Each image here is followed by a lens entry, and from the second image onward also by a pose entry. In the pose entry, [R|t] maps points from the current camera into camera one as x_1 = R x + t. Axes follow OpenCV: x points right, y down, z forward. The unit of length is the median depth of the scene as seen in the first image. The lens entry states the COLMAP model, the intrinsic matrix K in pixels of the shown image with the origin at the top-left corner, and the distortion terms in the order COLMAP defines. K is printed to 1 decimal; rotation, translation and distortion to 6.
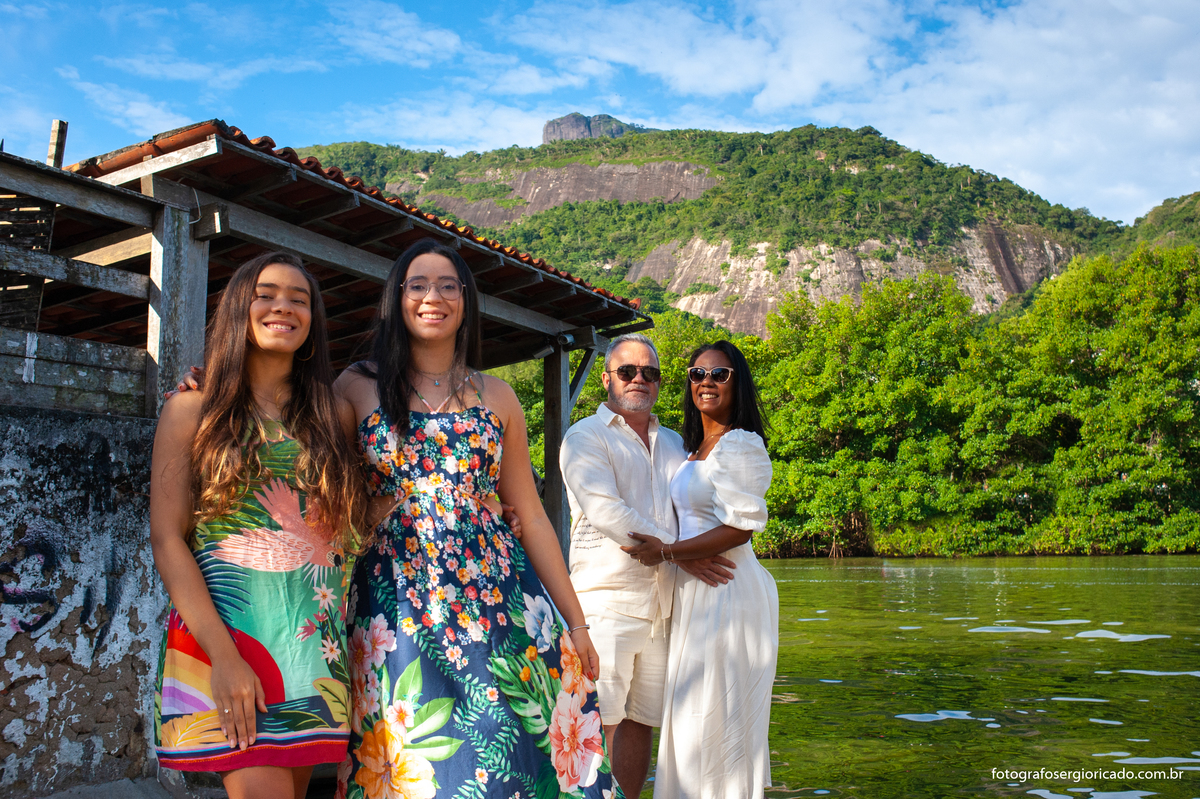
lens RADIAL K [[1332.5, 0, 597.5], [0, 1332.5, 370.7], [0, 0, 1]] dist [0.033266, -0.005161]
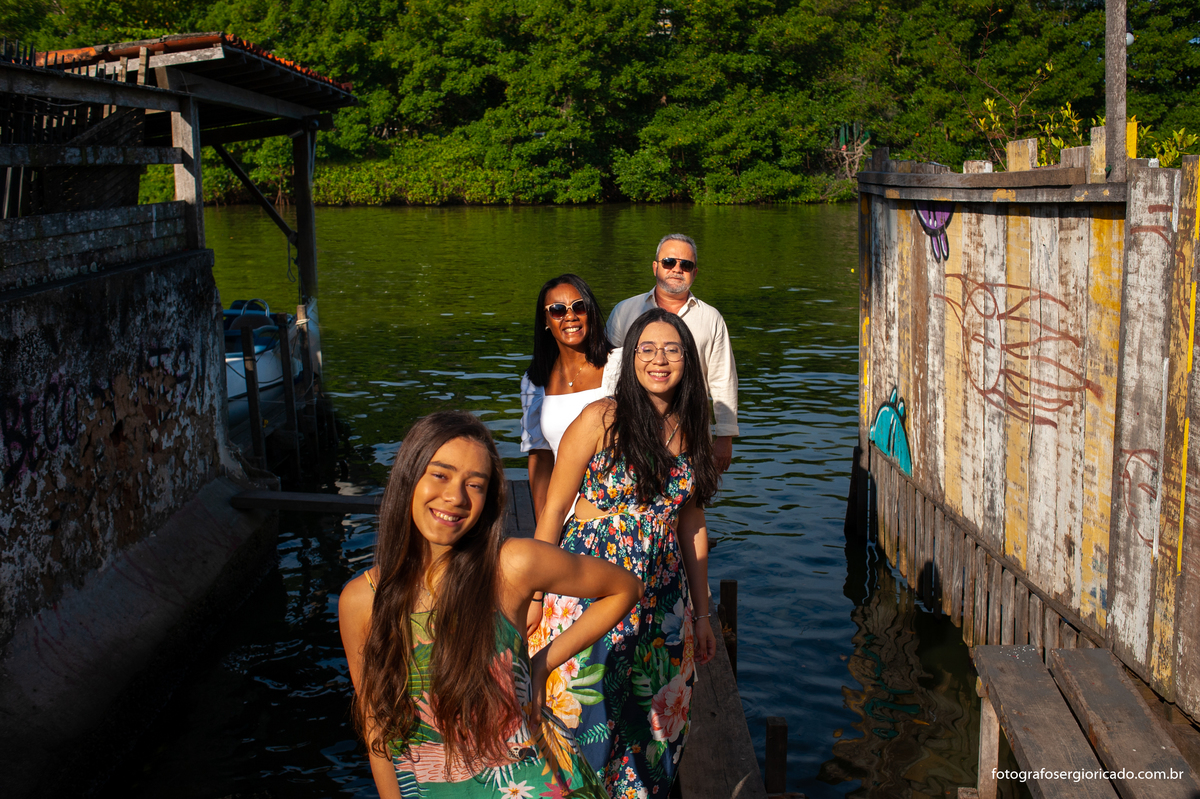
lens RADIAL K [[1343.0, 0, 586.0], [0, 1343.0, 420.6], [0, 0, 1]] dist [0.090271, -0.176338]
pose [[0.899949, -0.078139, 0.428936, -0.077445], [-0.060397, 0.951981, 0.300139, -0.033231], [-0.431792, -0.296016, 0.852015, -0.066879]]
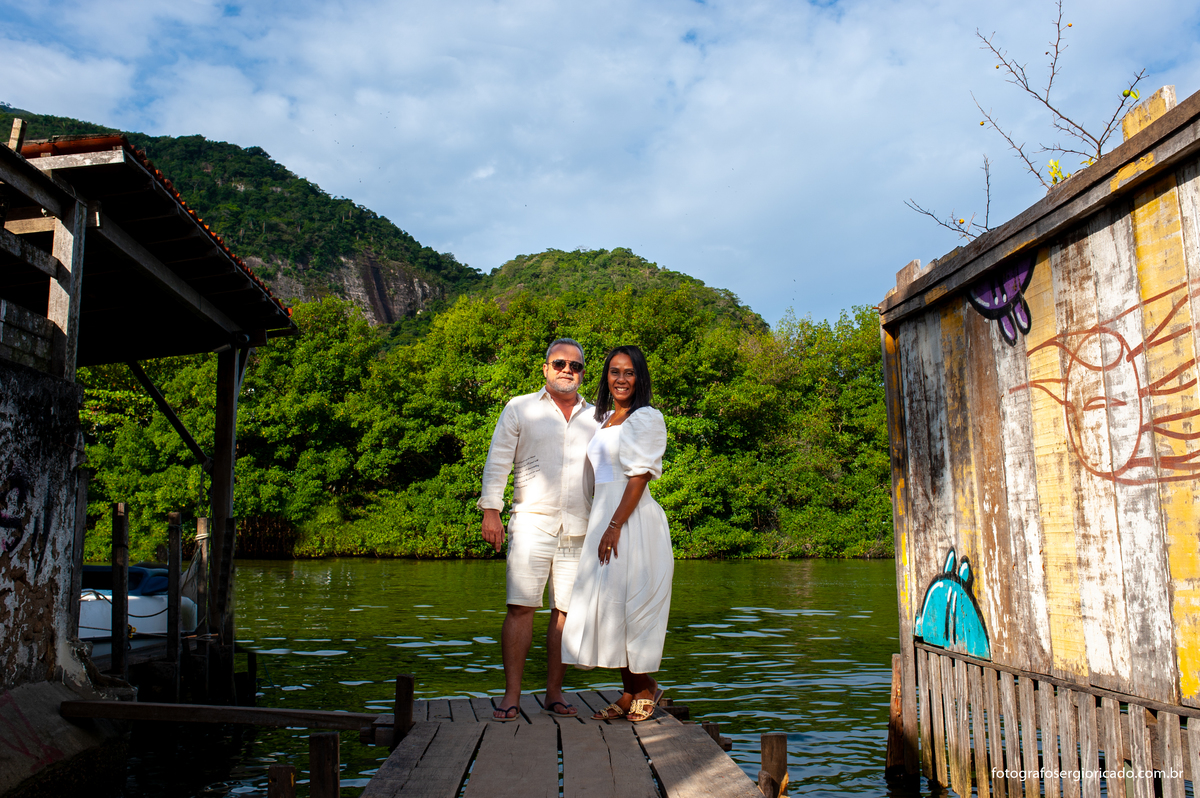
lens RADIAL K [[1293.0, 0, 595.5], [0, 1293.0, 382.9], [0, 0, 1]] dist [0.092371, -0.178361]
pose [[0.879293, 0.078582, 0.469754, -0.059003], [-0.076852, 0.996780, -0.022893, 0.003610], [-0.470041, -0.015972, 0.882500, -0.030135]]
